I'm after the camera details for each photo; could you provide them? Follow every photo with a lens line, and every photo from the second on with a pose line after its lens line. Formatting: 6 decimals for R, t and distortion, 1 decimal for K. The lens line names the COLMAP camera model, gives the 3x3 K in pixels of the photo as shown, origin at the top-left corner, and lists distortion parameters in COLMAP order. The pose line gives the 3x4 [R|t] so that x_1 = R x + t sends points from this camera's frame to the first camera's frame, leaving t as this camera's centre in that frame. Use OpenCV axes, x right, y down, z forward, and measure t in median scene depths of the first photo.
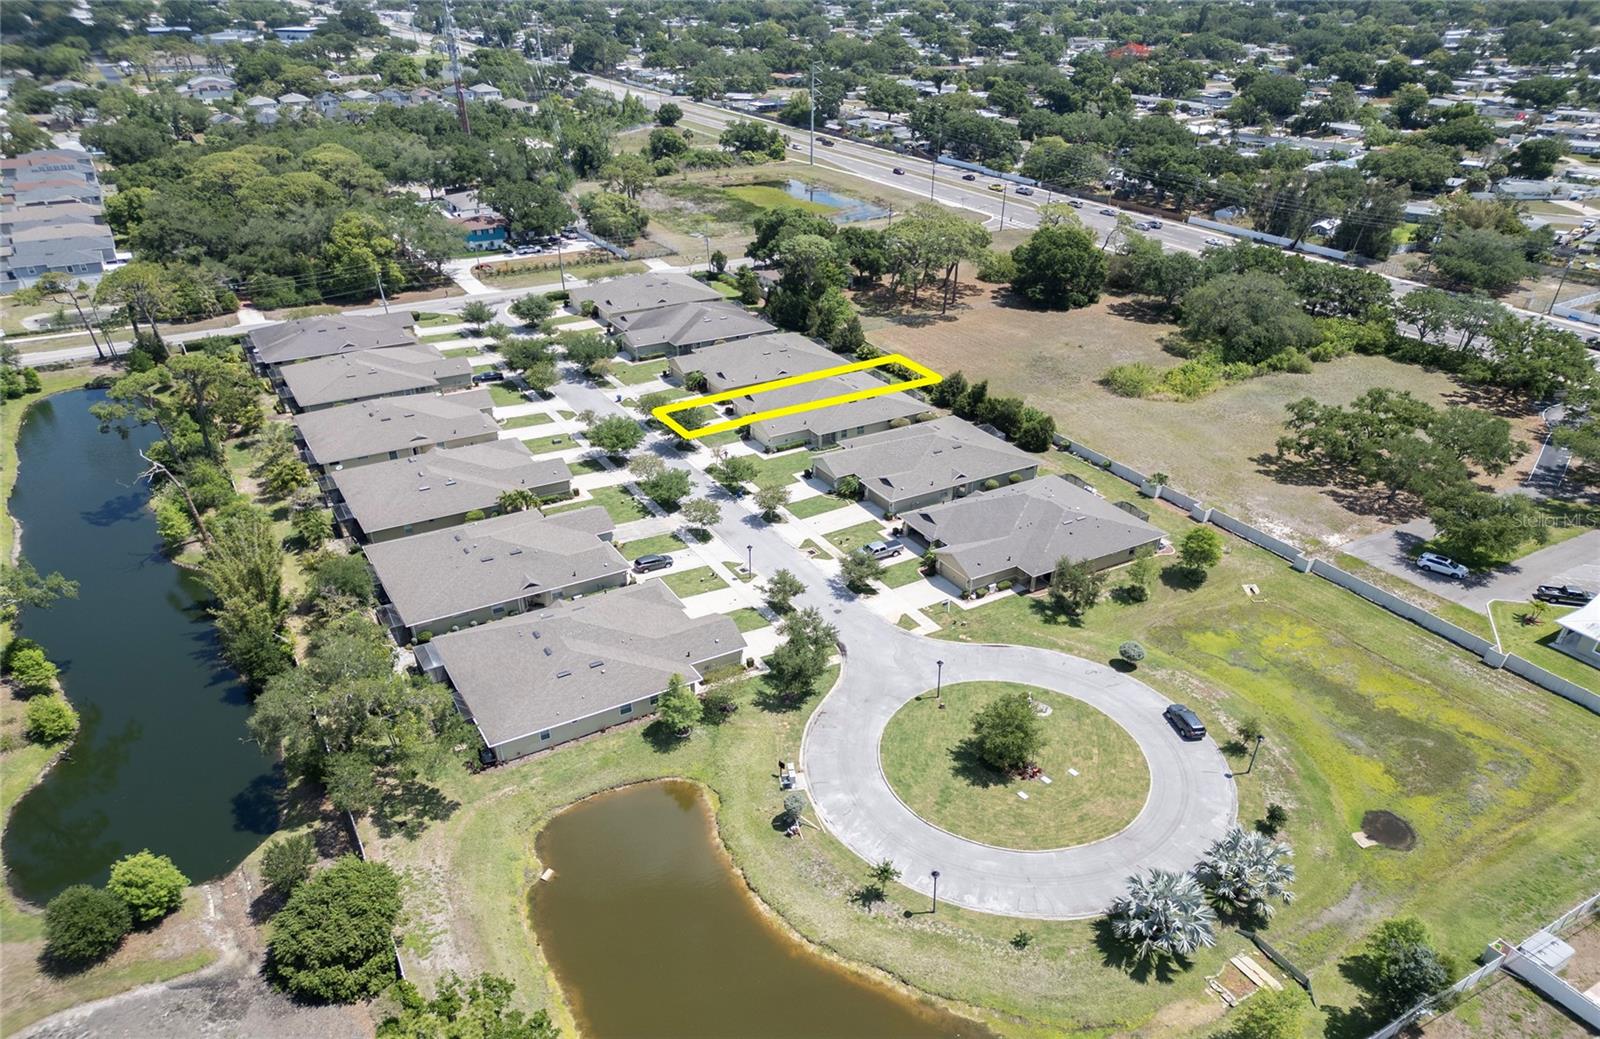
lens RADIAL K [[1149.7, 0, 797.9], [0, 1149.7, 555.1], [0, 0, 1]] dist [0.050891, -0.042295]
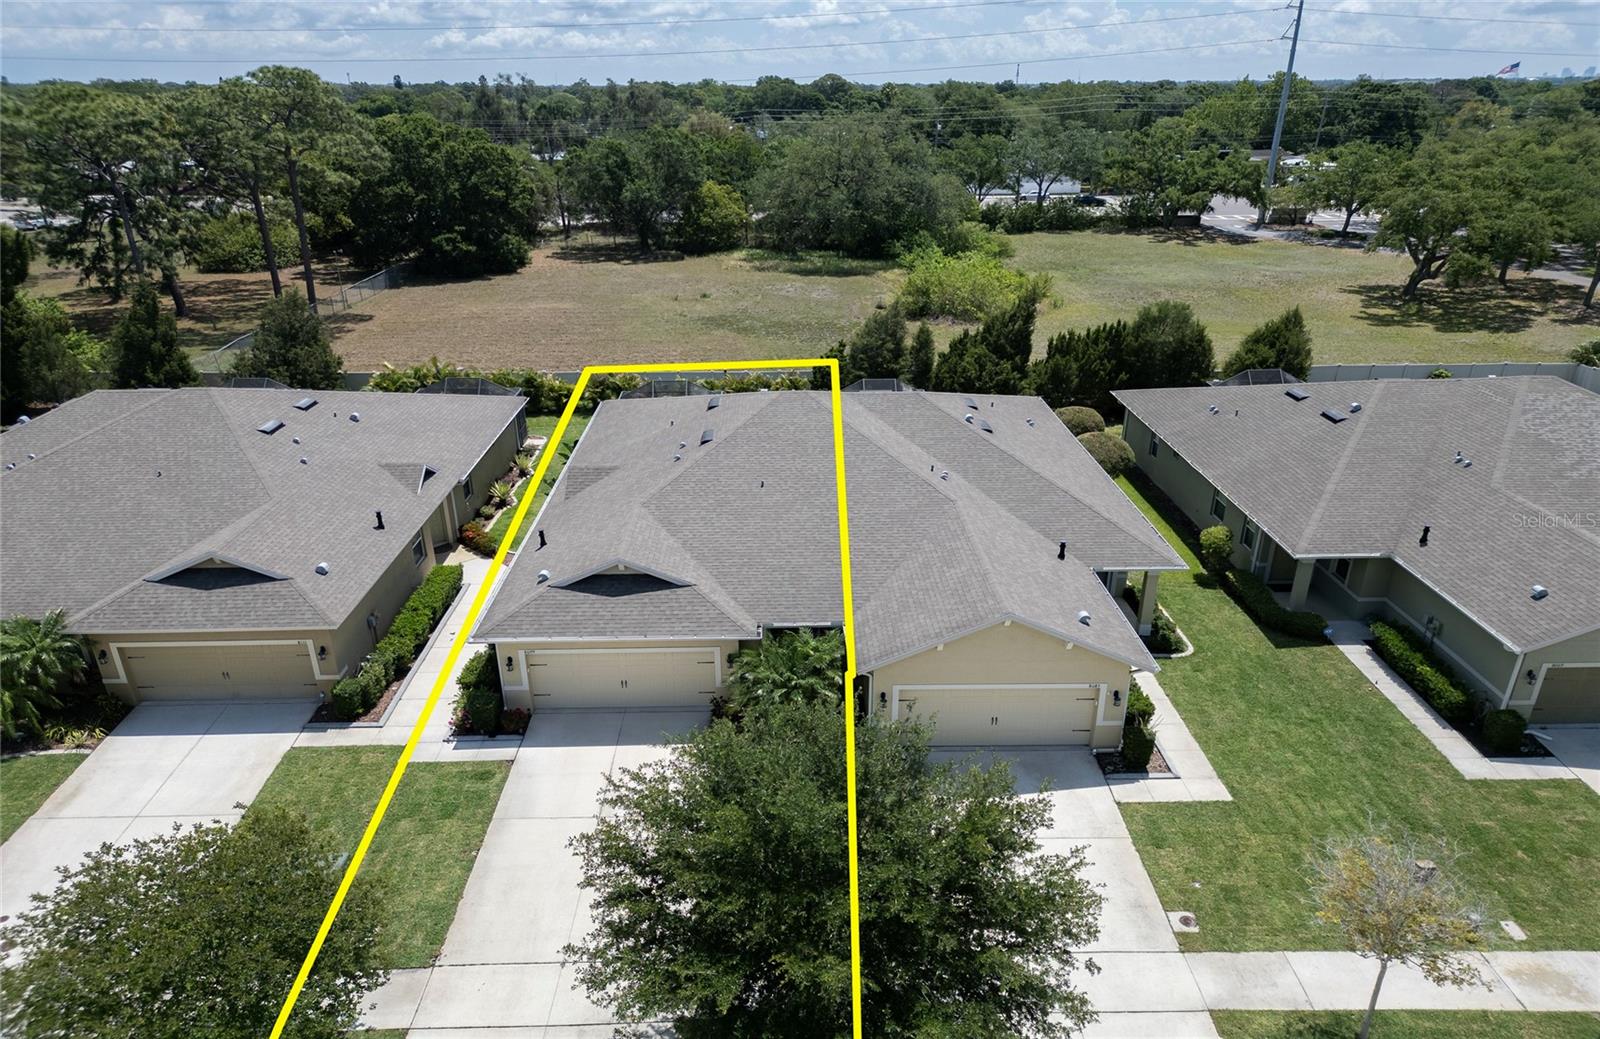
lens RADIAL K [[1159.3, 0, 796.7], [0, 1159.3, 474.0], [0, 0, 1]] dist [0.014852, -0.000475]
pose [[0.482654, -0.280700, 0.829610, -0.169497], [0.421516, 0.904774, 0.060901, -0.147177], [-0.767704, 0.320299, 0.555013, 0.836202]]
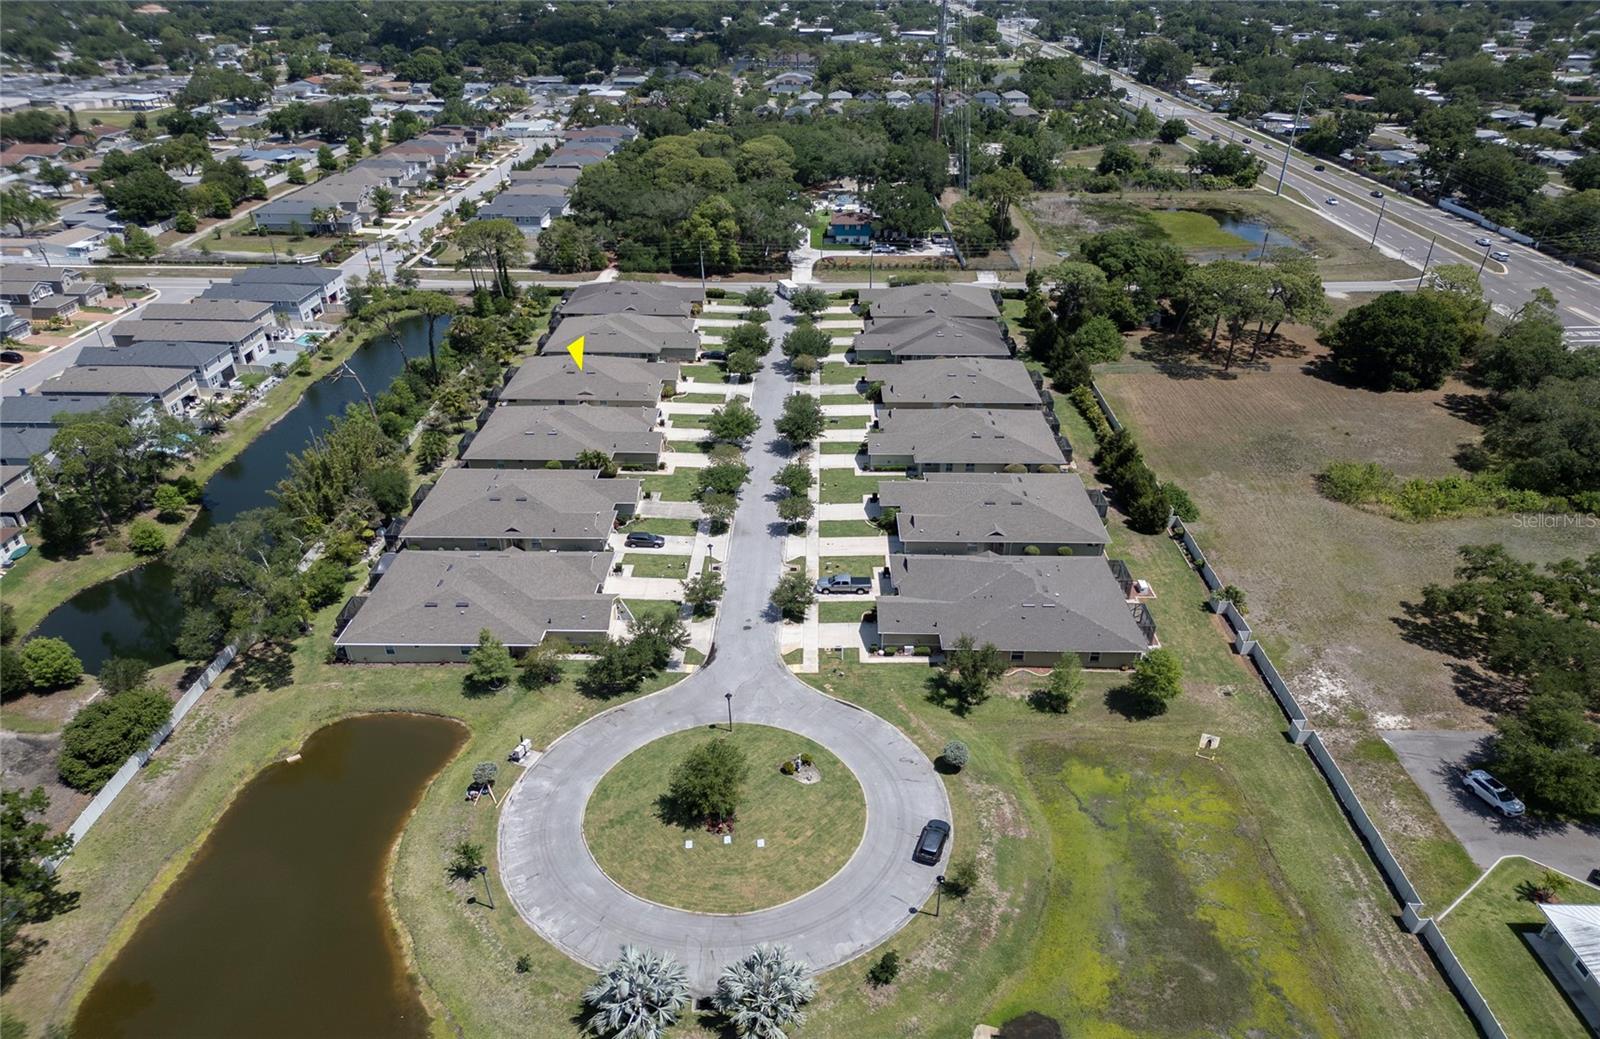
lens RADIAL K [[1149.7, 0, 797.9], [0, 1149.7, 555.1], [0, 0, 1]] dist [0.050891, -0.042295]
pose [[0.857846, 0.238862, -0.455022, 0.349218], [-0.241784, 0.968893, 0.052784, -0.051019], [0.453476, 0.064736, 0.888914, 0.097229]]
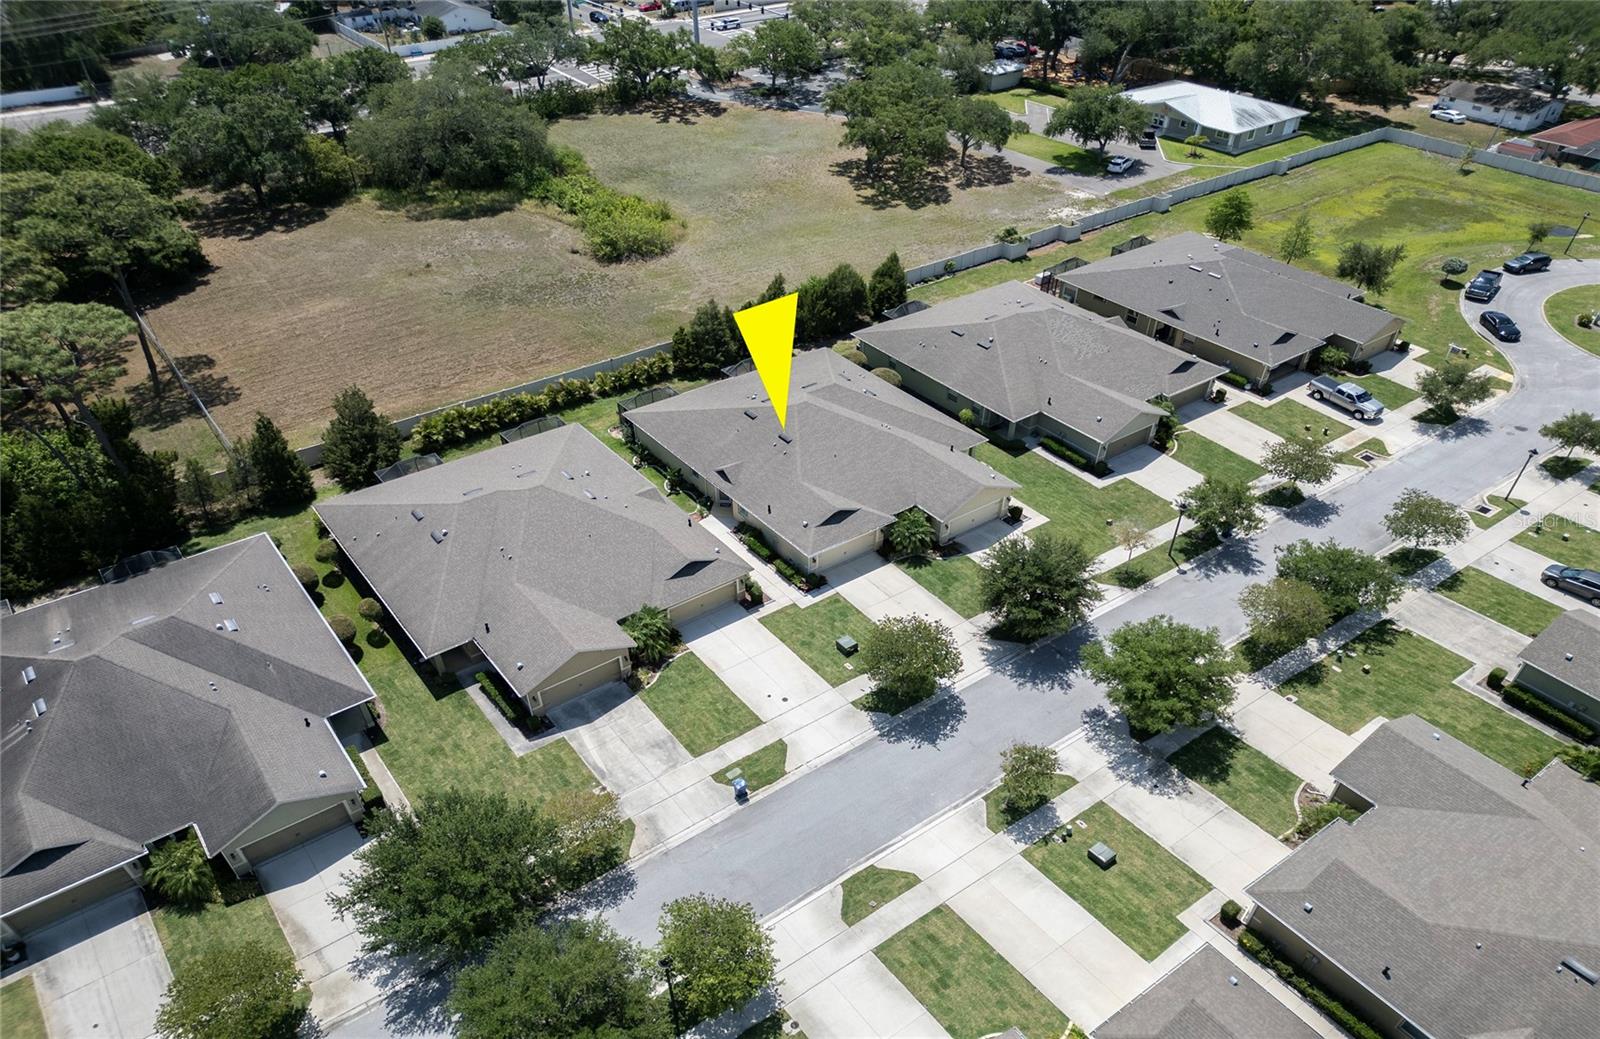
lens RADIAL K [[1152.0, 0, 795.9], [0, 1152.0, 601.2], [0, 0, 1]] dist [0.047863, -0.038852]
pose [[-0.114332, -0.601136, 0.790925, -0.394899], [0.468599, 0.669380, 0.576495, -0.363815], [-0.875981, 0.436539, 0.205160, 0.900137]]
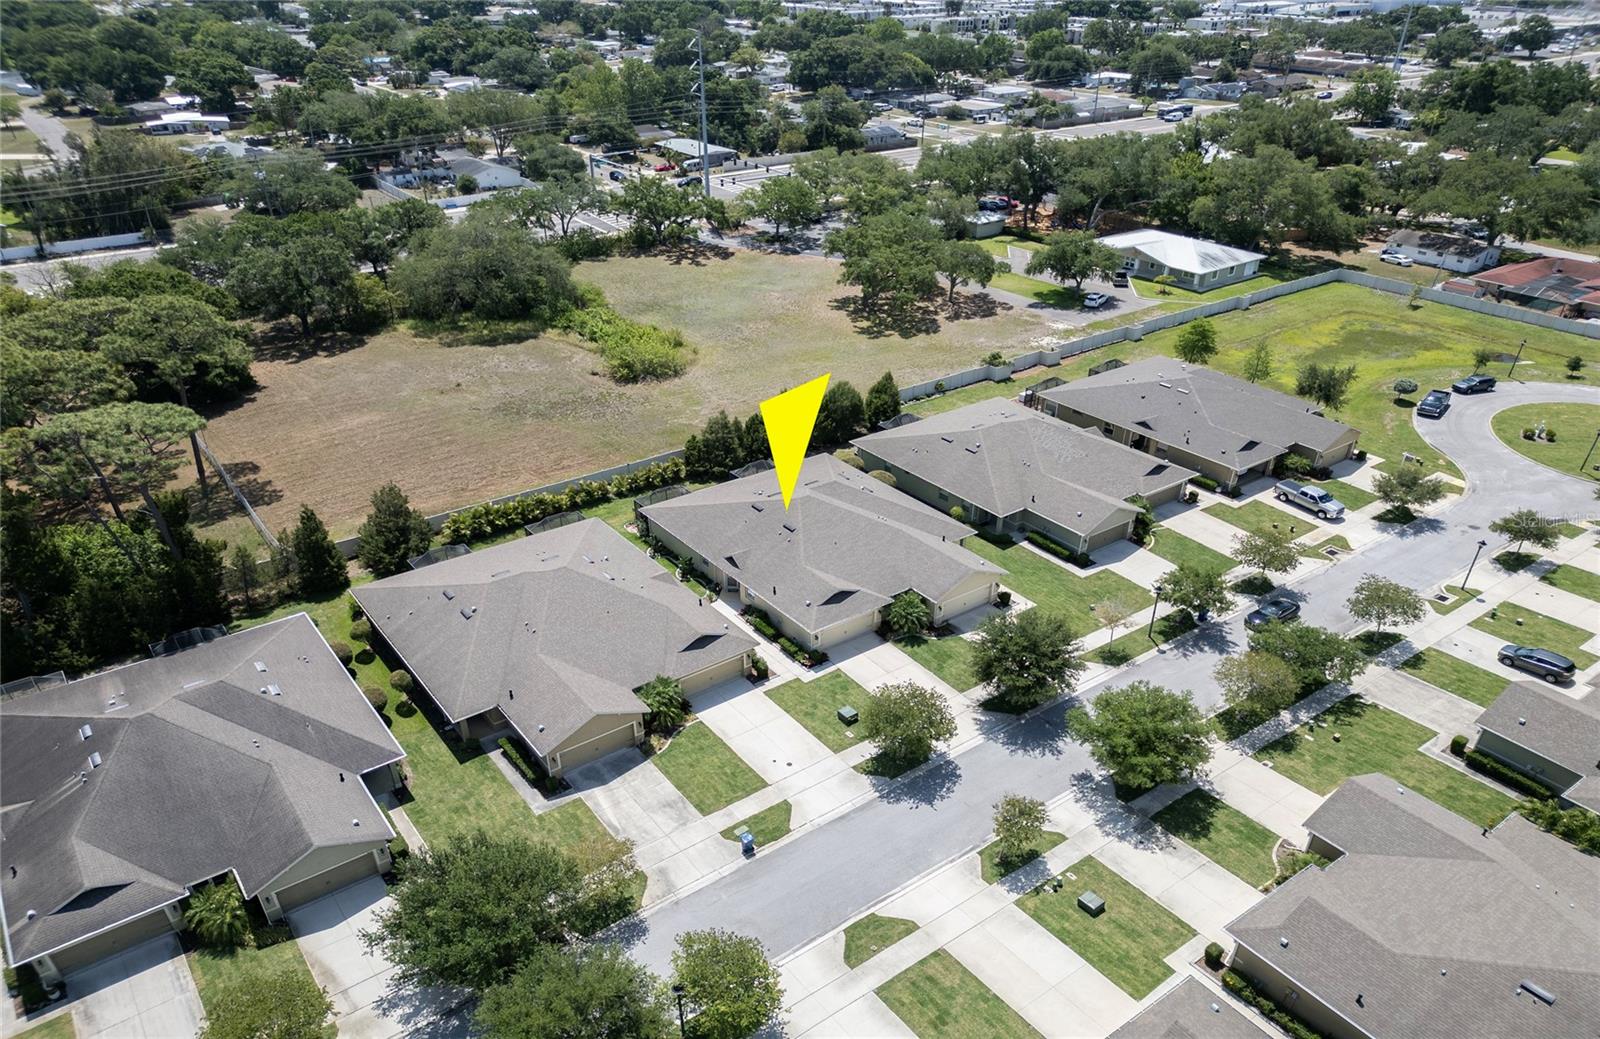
lens RADIAL K [[1149.7, 0, 797.9], [0, 1149.7, 555.1], [0, 0, 1]] dist [0.050891, -0.042295]
pose [[-0.115326, -0.473298, 0.873321, -0.429684], [0.467208, 0.750020, 0.468173, -0.366080], [-0.876593, 0.462015, 0.134632, 0.904981]]
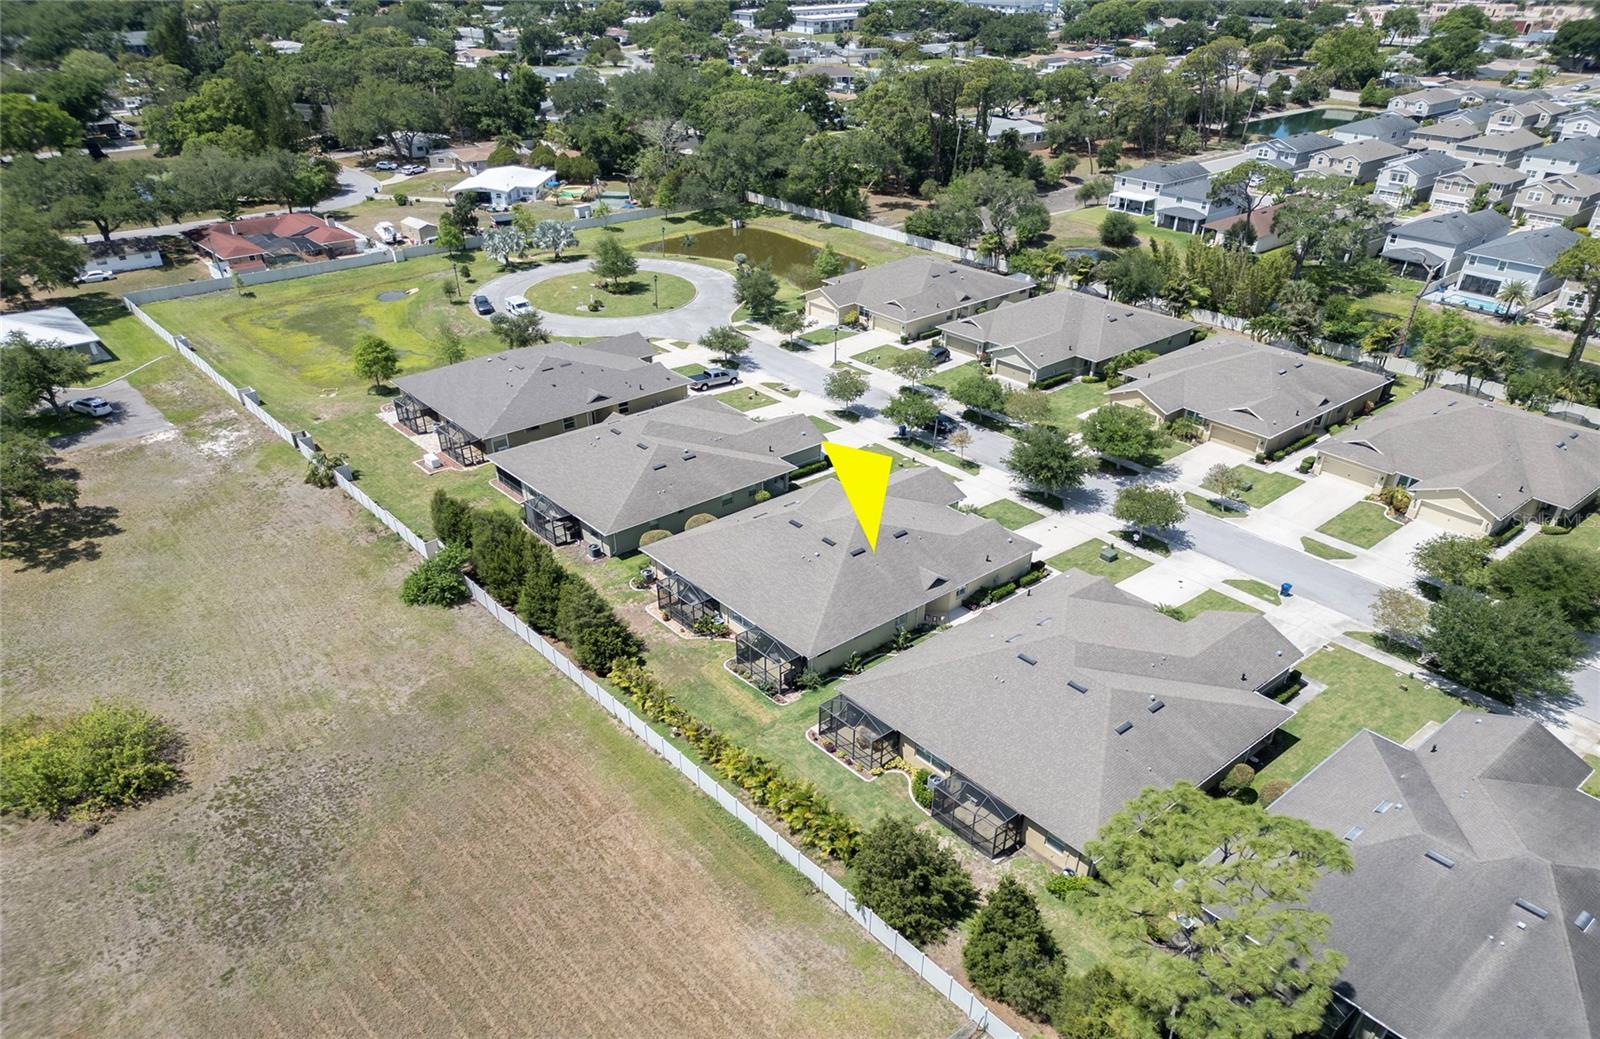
lens RADIAL K [[1135.9, 0, 804.8], [0, 1135.9, 595.1], [0, 0, 1]] dist [0.046621, -0.042832]
pose [[-0.981640, 0.093618, -0.166186, 0.125986], [-0.094142, 0.519955, 0.848990, -0.531470], [0.165890, 0.849048, -0.501595, 1.221356]]
